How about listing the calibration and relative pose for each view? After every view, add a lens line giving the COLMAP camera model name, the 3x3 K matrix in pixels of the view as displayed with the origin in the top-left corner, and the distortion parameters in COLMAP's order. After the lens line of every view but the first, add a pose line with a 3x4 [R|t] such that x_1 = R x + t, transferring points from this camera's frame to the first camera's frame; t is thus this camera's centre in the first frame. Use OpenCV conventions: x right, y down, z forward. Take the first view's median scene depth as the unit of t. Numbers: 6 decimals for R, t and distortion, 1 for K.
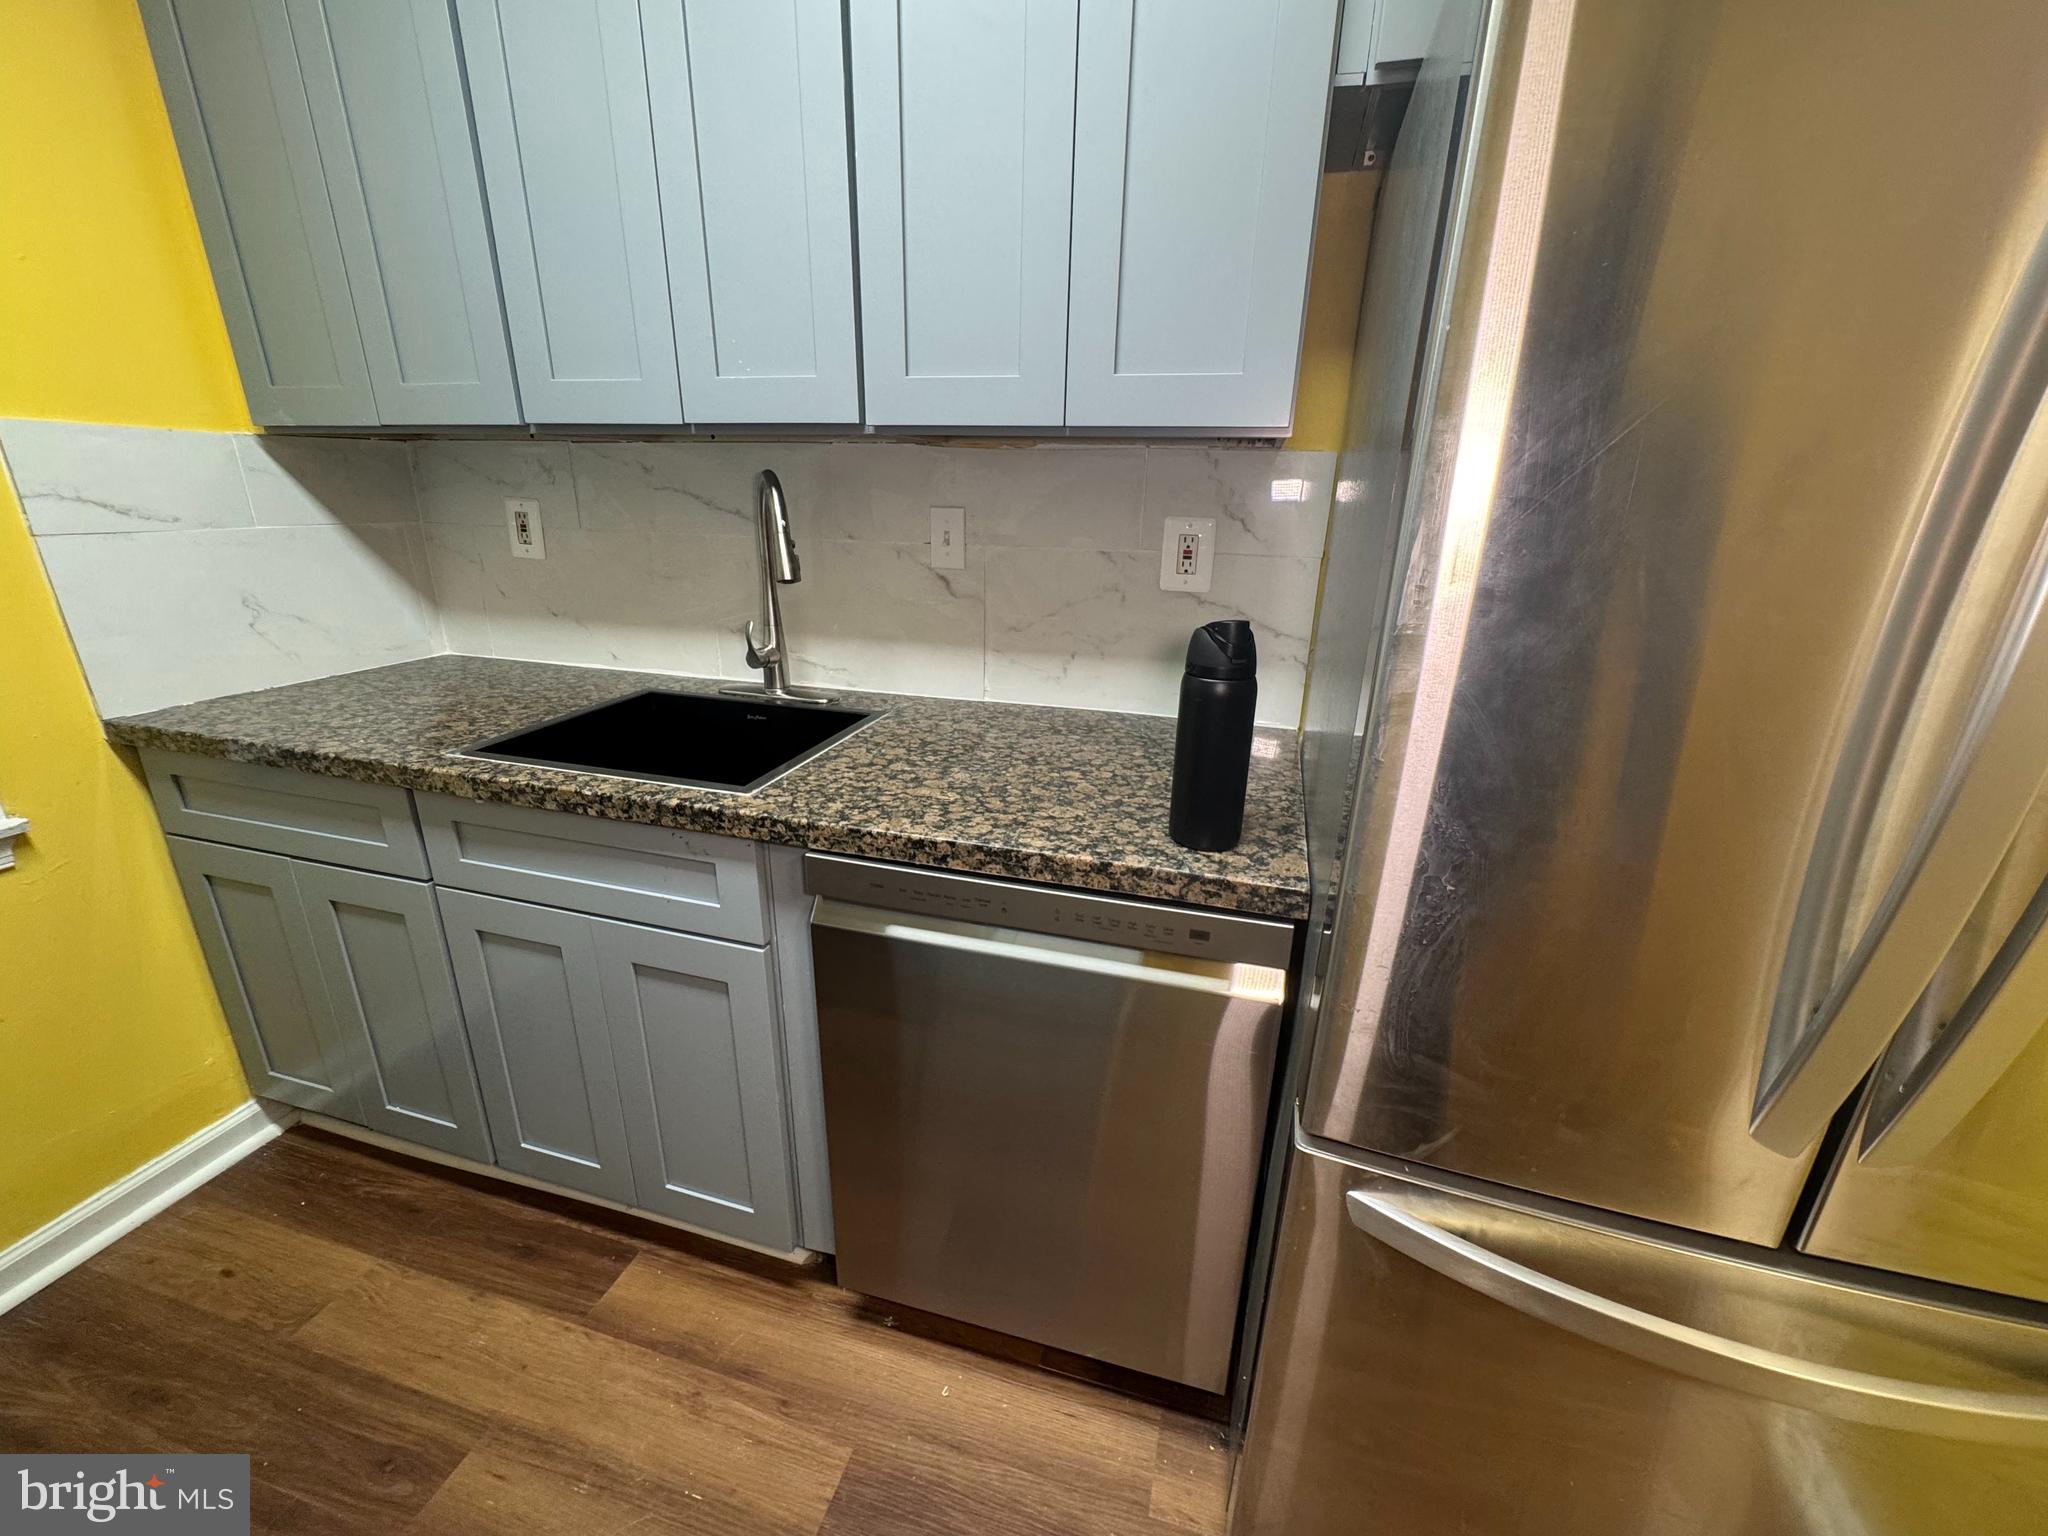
lens RADIAL K [[839.9, 0, 1016.9], [0, 839.9, 774.5], [0, 0, 1]] dist [-0.001368, -0.000312]
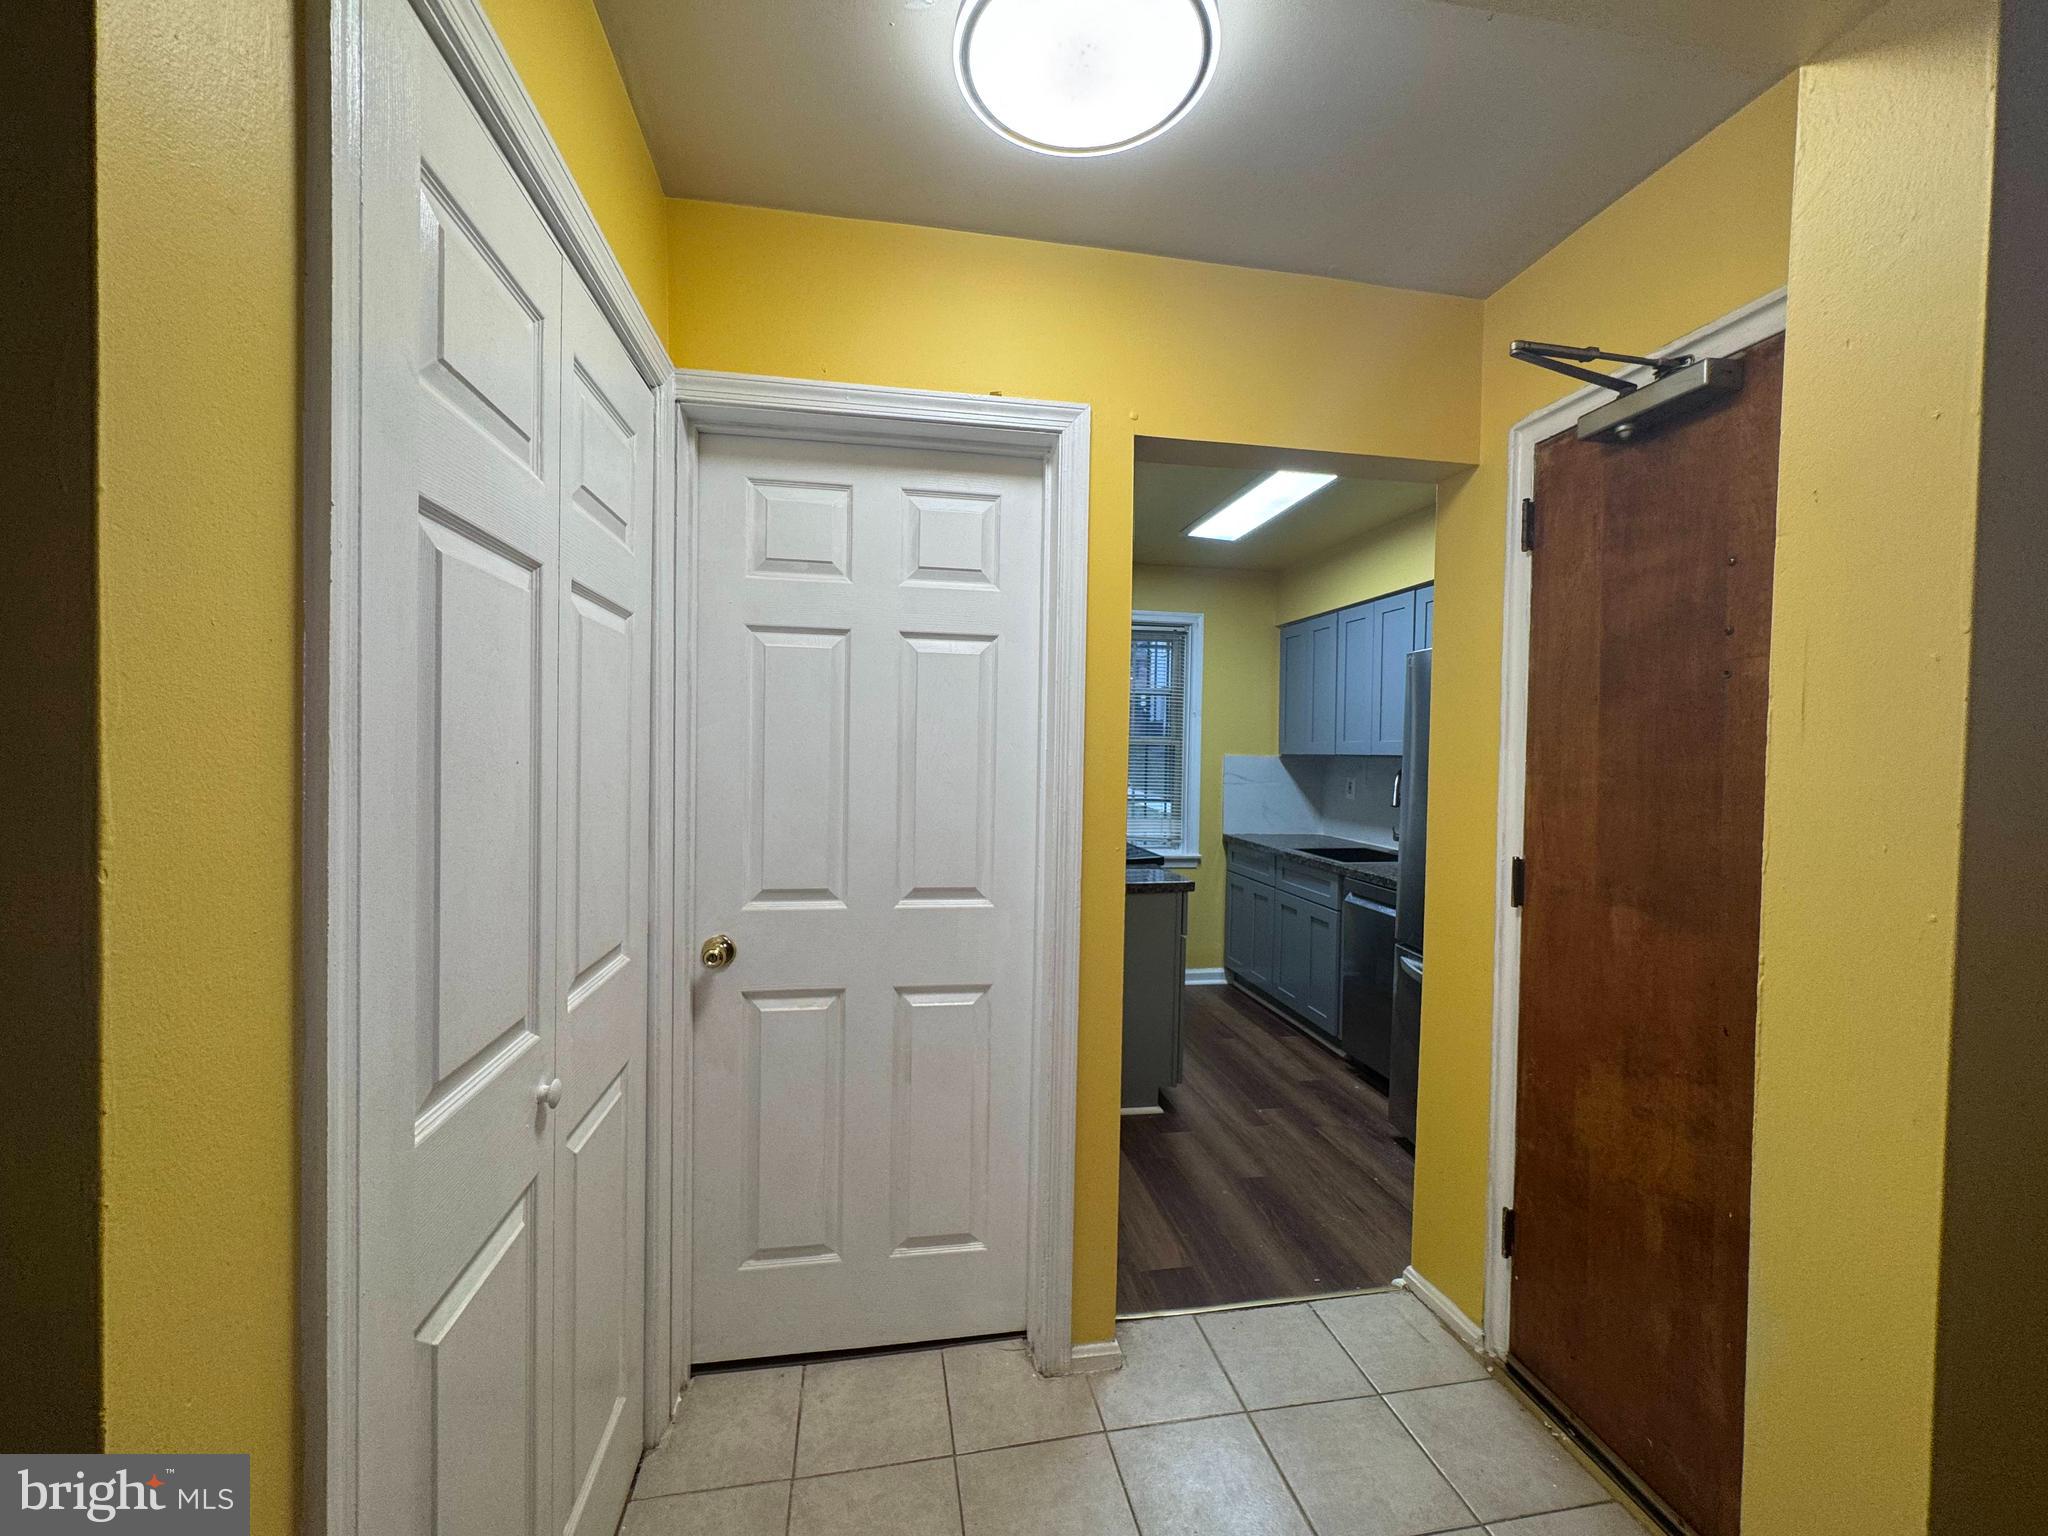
lens RADIAL K [[839.9, 0, 1016.9], [0, 839.9, 774.5], [0, 0, 1]] dist [-0.001368, -0.000312]
pose [[0.429841, 0.010902, -0.902839, 1.720420], [-0.298677, 0.945351, -0.130785, 0.415642], [0.852073, 0.325873, 0.409606, -1.268891]]
